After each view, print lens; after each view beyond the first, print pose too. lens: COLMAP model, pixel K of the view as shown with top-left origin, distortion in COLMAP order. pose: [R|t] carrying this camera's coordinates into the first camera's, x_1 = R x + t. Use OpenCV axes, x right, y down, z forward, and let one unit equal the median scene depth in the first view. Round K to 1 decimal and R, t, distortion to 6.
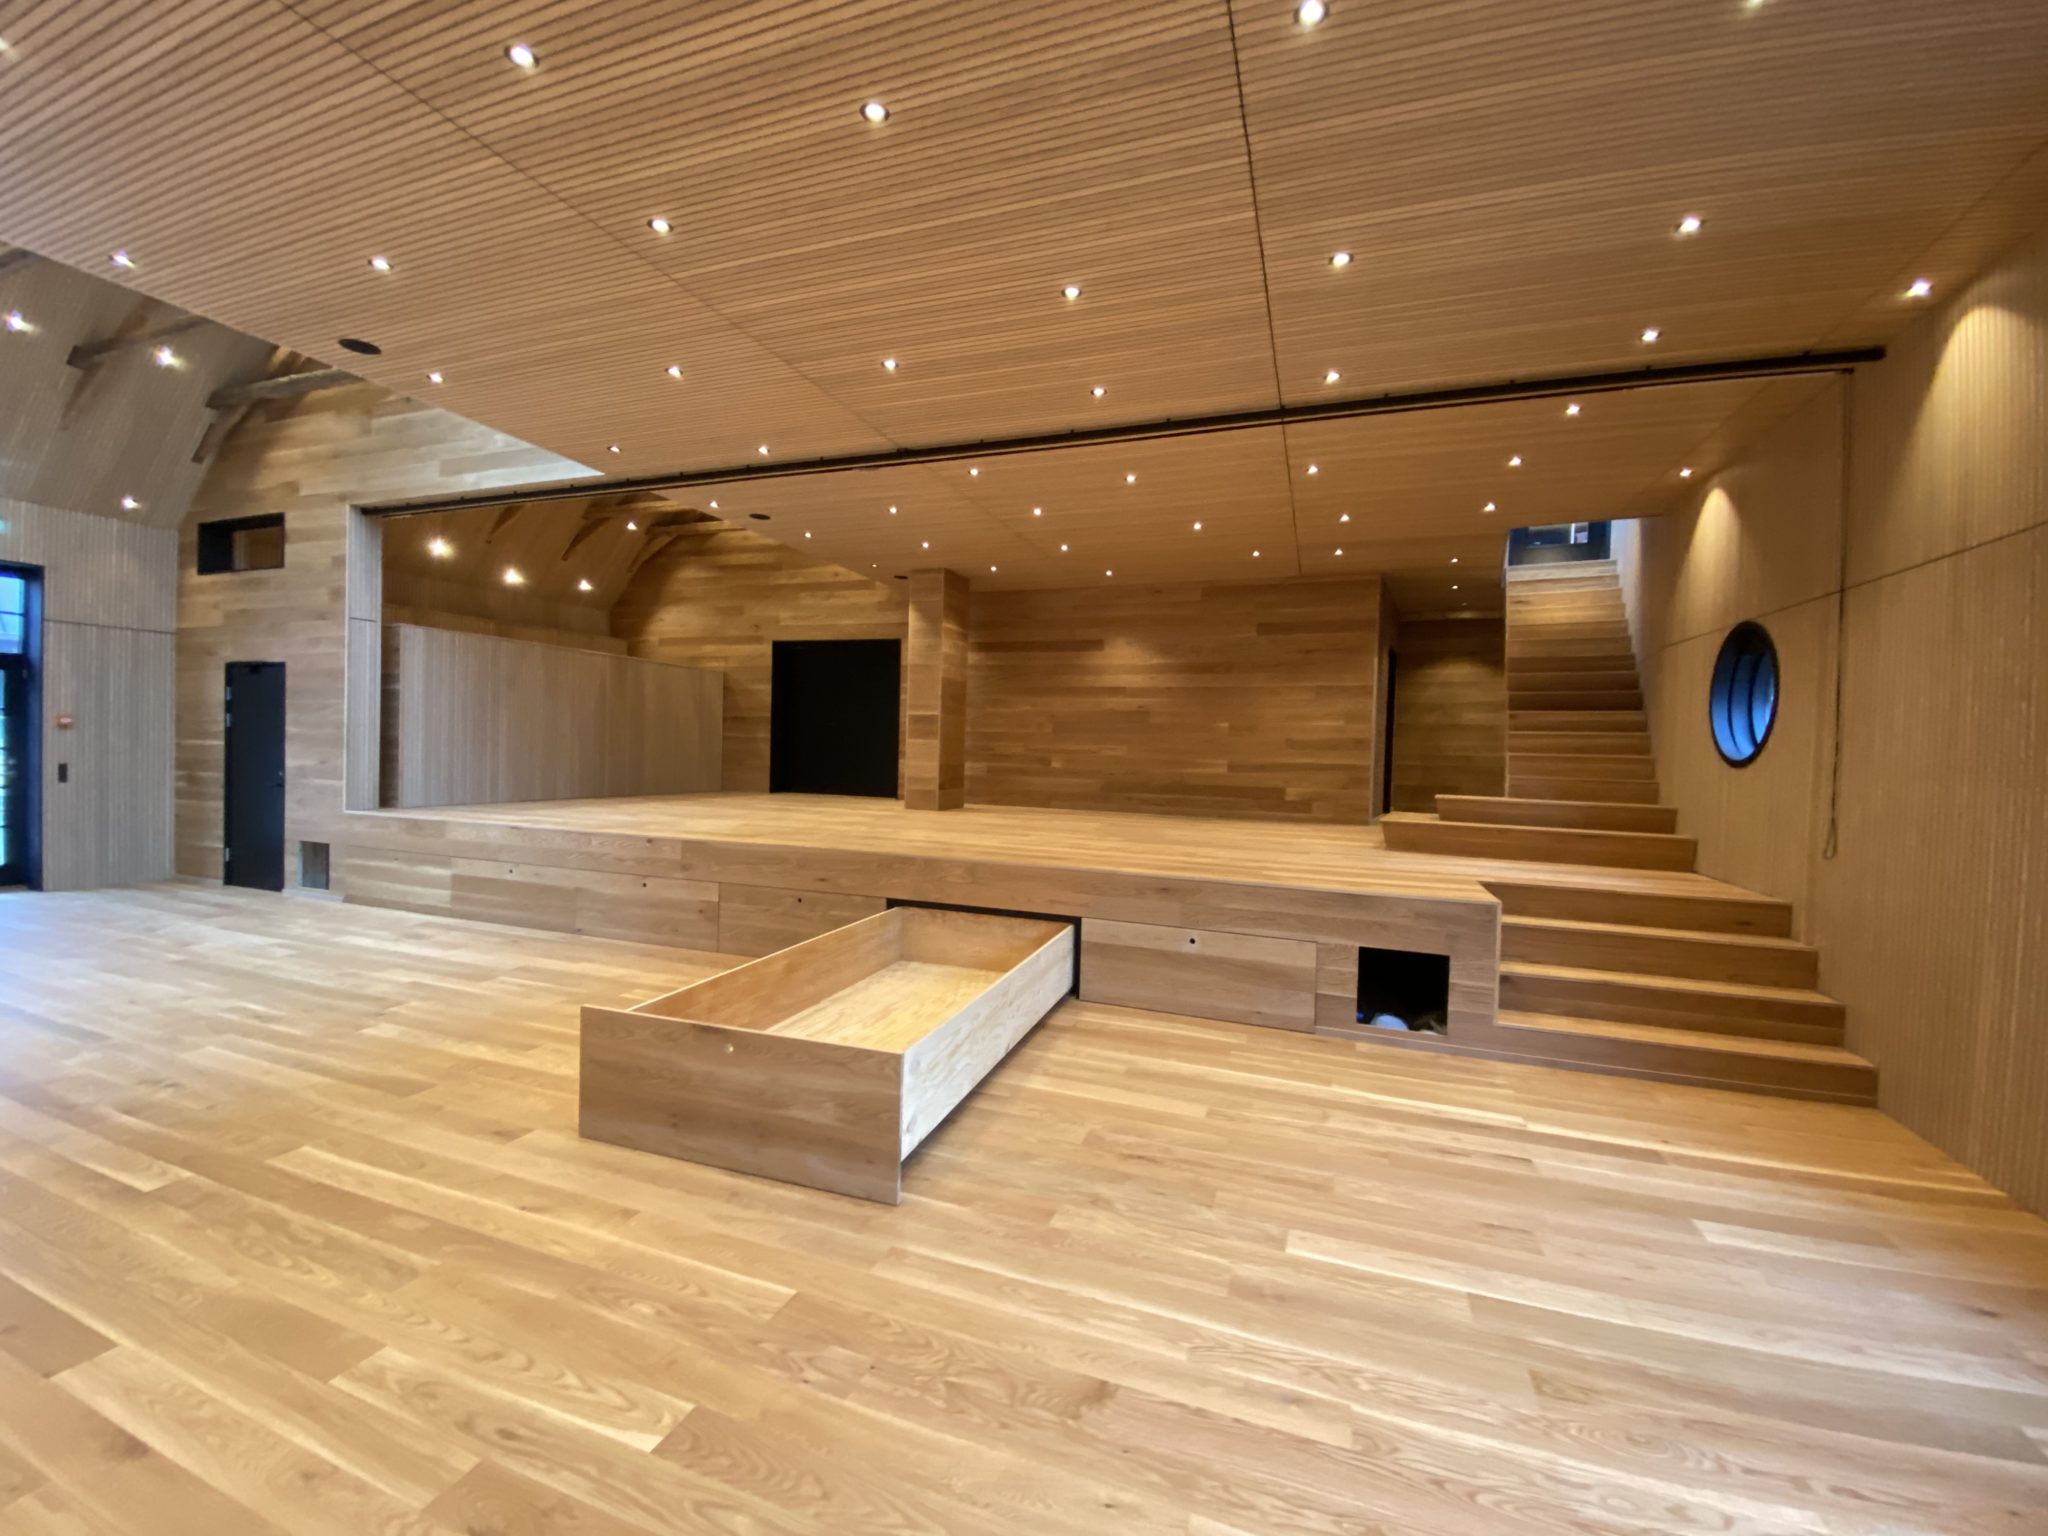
lens RADIAL K [[822.4, 0, 1024.0], [0, 822.4, 768.0], [0, 0, 1]] dist [0.029434, -0.024218]
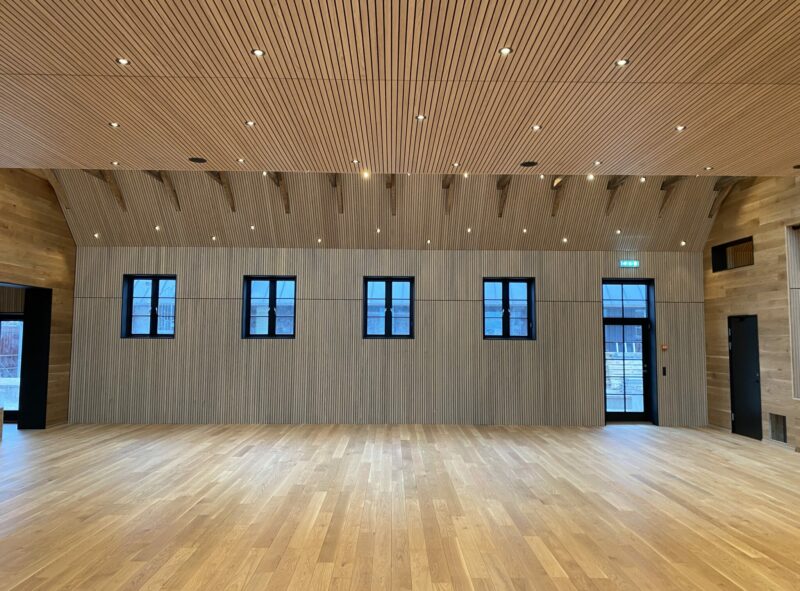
lens RADIAL K [[616.0, 0, 400.0], [0, 616.0, 295.5], [0, 0, 1]] dist [0.009122, 0.005953]
pose [[0.350850, -0.090225, -0.932075, 0.124421], [-0.010644, 0.994899, -0.100313, -0.022586], [0.936371, 0.045116, 0.348100, -0.233794]]
